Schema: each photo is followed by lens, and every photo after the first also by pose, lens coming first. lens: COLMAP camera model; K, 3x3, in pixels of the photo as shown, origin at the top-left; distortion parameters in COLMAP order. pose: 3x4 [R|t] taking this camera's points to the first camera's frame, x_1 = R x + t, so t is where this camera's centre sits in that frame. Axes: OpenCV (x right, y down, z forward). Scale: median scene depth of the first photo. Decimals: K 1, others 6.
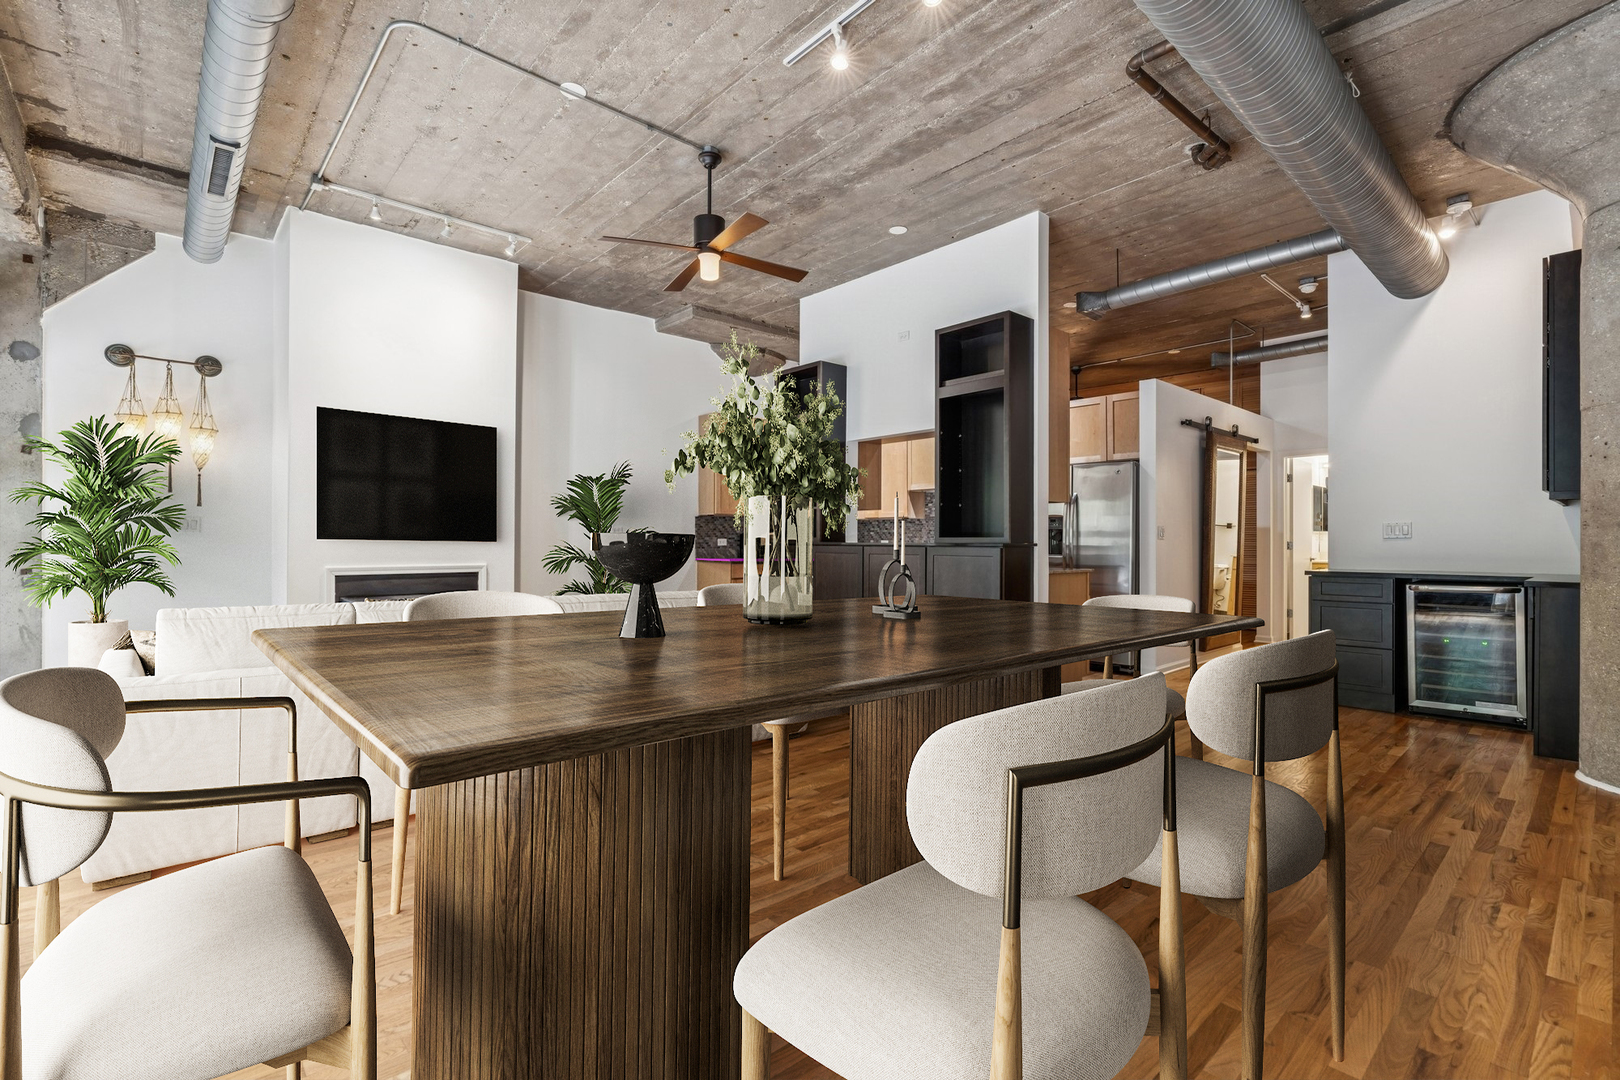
lens RADIAL K [[737.4, 0, 809.6], [0, 737.4, 530.5], [0, 0, 1]] dist [-0.001614, 0.000089]
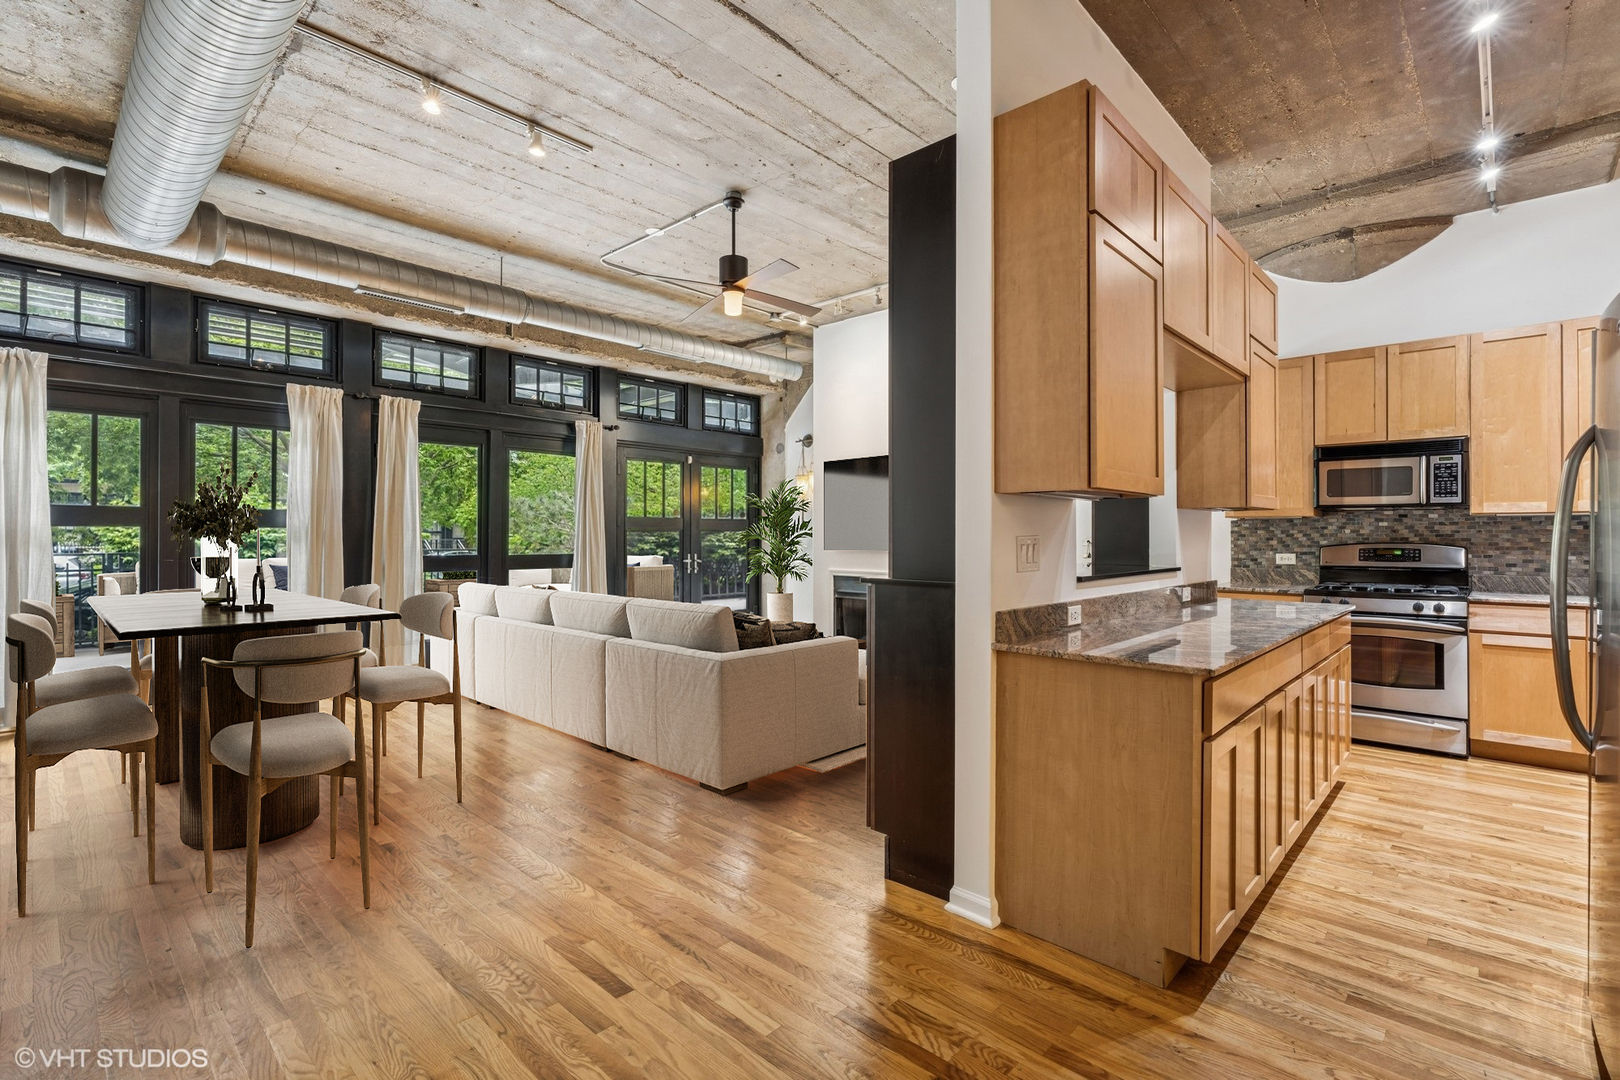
lens RADIAL K [[737.4, 0, 809.6], [0, 737.4, 530.5], [0, 0, 1]] dist [-0.001614, 0.000089]
pose [[0.078827, -0.006990, -0.996864, 0.840559], [0.012003, 0.999910, -0.006062, -0.018536], [0.996816, -0.011488, 0.078904, 0.919673]]
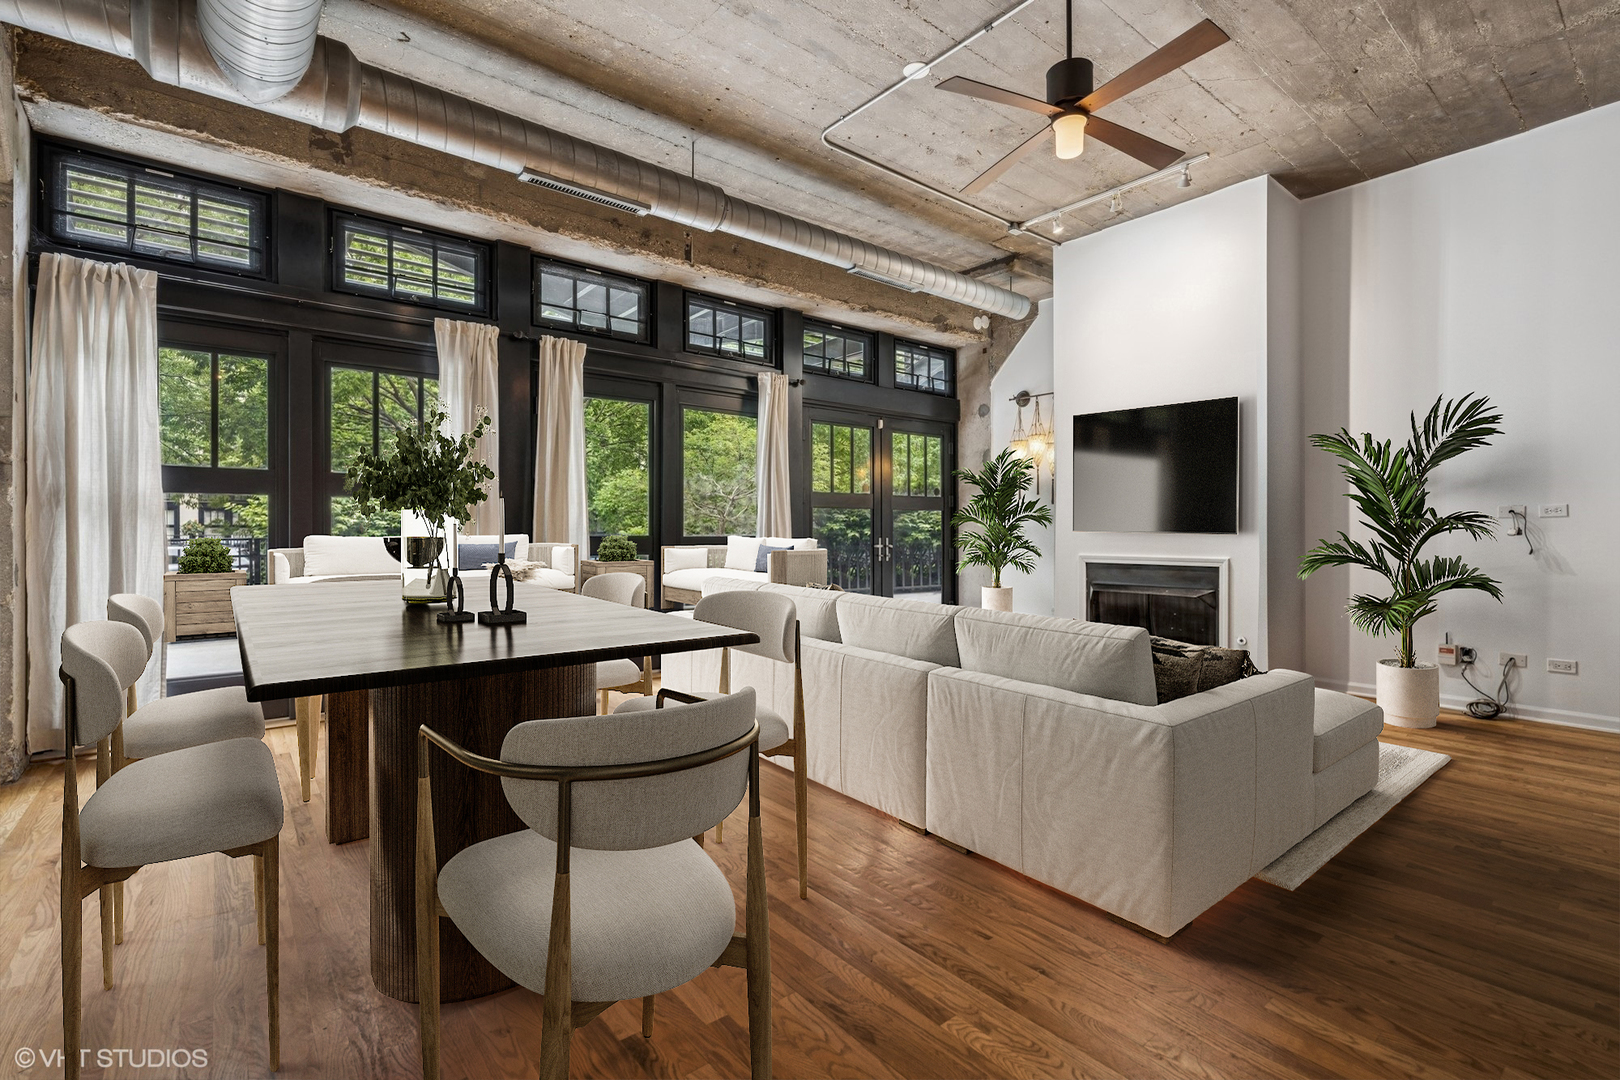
lens RADIAL K [[731.2, 0, 811.8], [0, 731.2, 530.7], [0, 0, 1]] dist [-0.000553, -0.000269]
pose [[-0.052224, -0.001264, -0.998635, 0.510048], [0.014659, 0.999890, -0.002032, 0.011160], [0.998528, -0.014746, -0.052200, 0.708117]]
